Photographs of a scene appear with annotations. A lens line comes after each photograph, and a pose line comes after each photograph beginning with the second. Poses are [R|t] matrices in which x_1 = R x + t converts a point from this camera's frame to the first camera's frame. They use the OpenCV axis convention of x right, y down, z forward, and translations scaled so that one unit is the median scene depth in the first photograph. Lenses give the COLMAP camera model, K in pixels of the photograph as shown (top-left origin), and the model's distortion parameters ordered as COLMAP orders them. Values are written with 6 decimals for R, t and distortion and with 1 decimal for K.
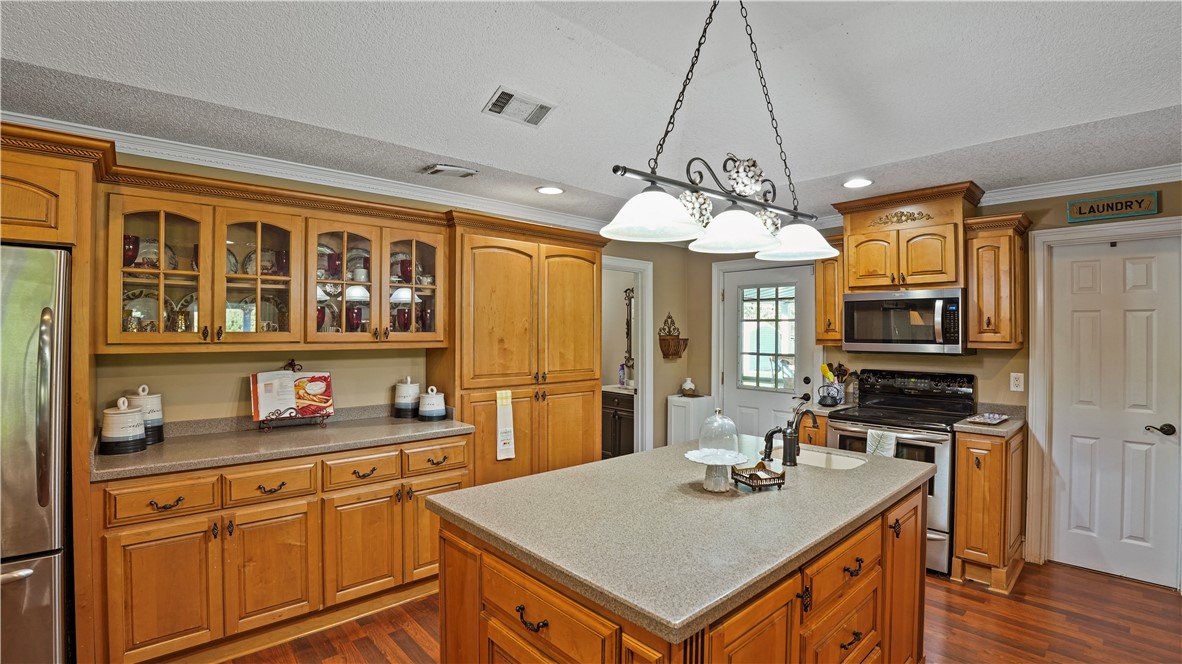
lens RADIAL K [[523.6, 0, 583.1], [0, 523.6, 326.0], [0, 0, 1]] dist [-0.057530, 0.007640]
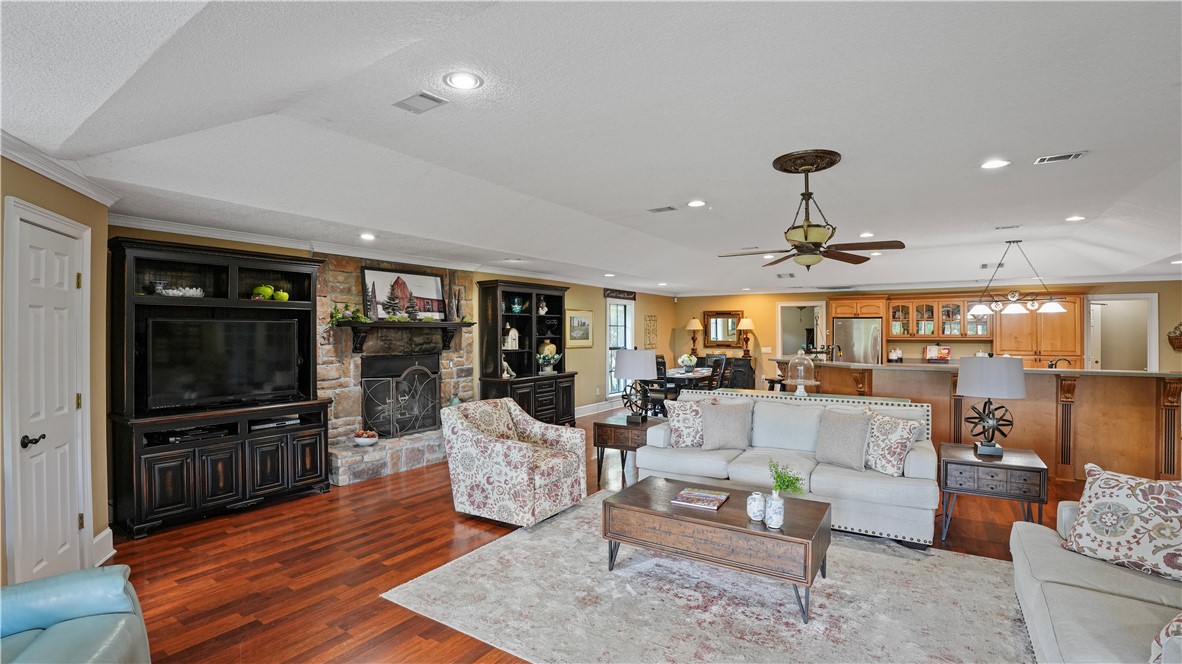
lens RADIAL K [[523.6, 0, 586.3], [0, 523.6, 329.9], [0, 0, 1]] dist [-0.057530, 0.007640]
pose [[0.239792, -0.009400, -0.970779, 1.843769], [0.008859, 0.999933, -0.007494, -0.011606], [0.970784, -0.006803, 0.239859, -1.763510]]
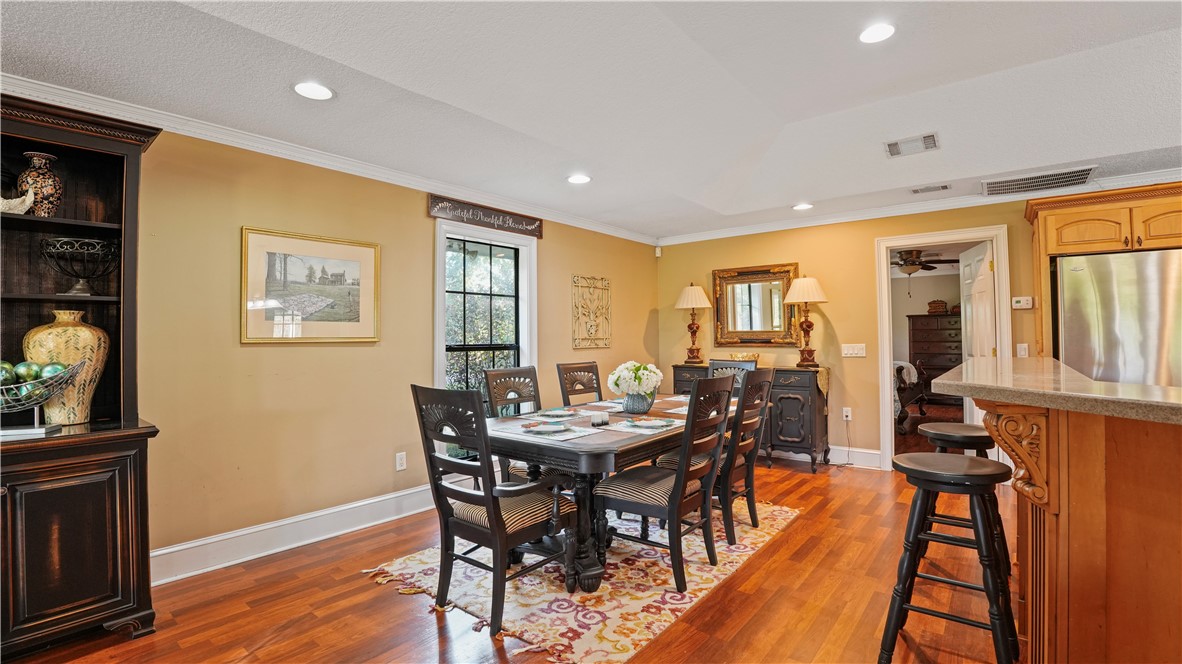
lens RADIAL K [[523.6, 0, 595.7], [0, 523.6, 323.8], [0, 0, 1]] dist [-0.057530, 0.007640]
pose [[0.155855, -0.034138, -0.987190, 0.124063], [0.017217, 0.999345, -0.031841, 0.067163], [0.987630, -0.012033, 0.156340, -0.736140]]
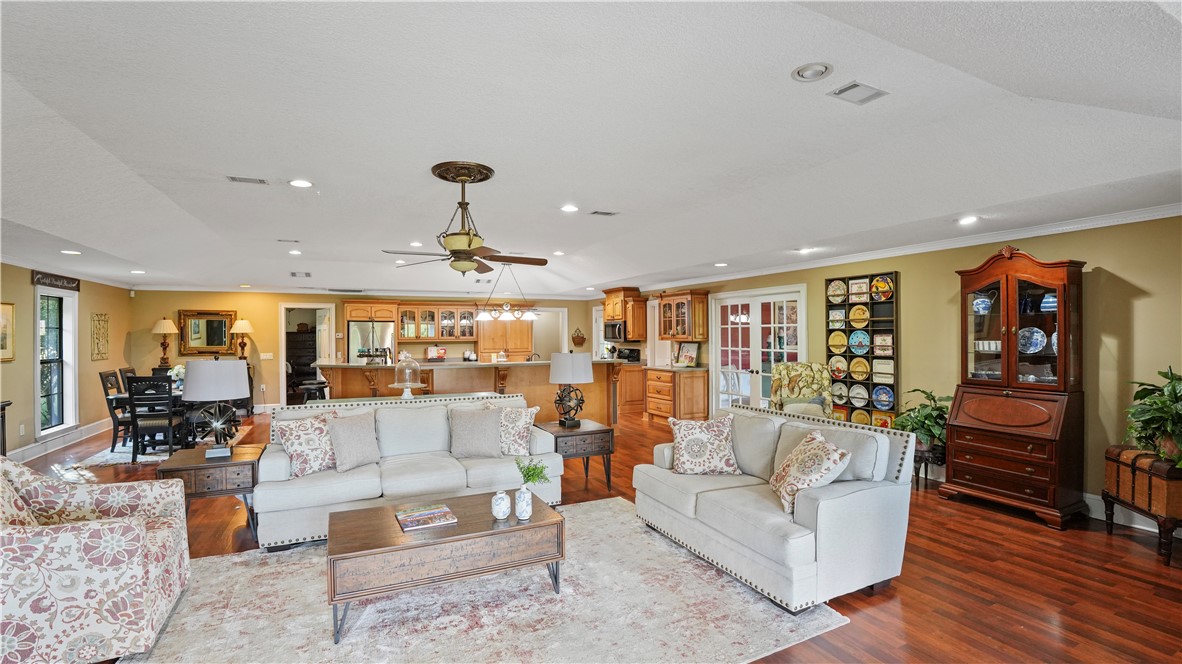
lens RADIAL K [[523.6, 0, 592.8], [0, 523.6, 327.3], [0, 0, 1]] dist [-0.057530, 0.007640]
pose [[0.956170, -0.015237, -0.292415, 1.483940], [0.014093, 0.999883, -0.006019, -0.017028], [0.292473, 0.001634, 0.956272, -2.088020]]
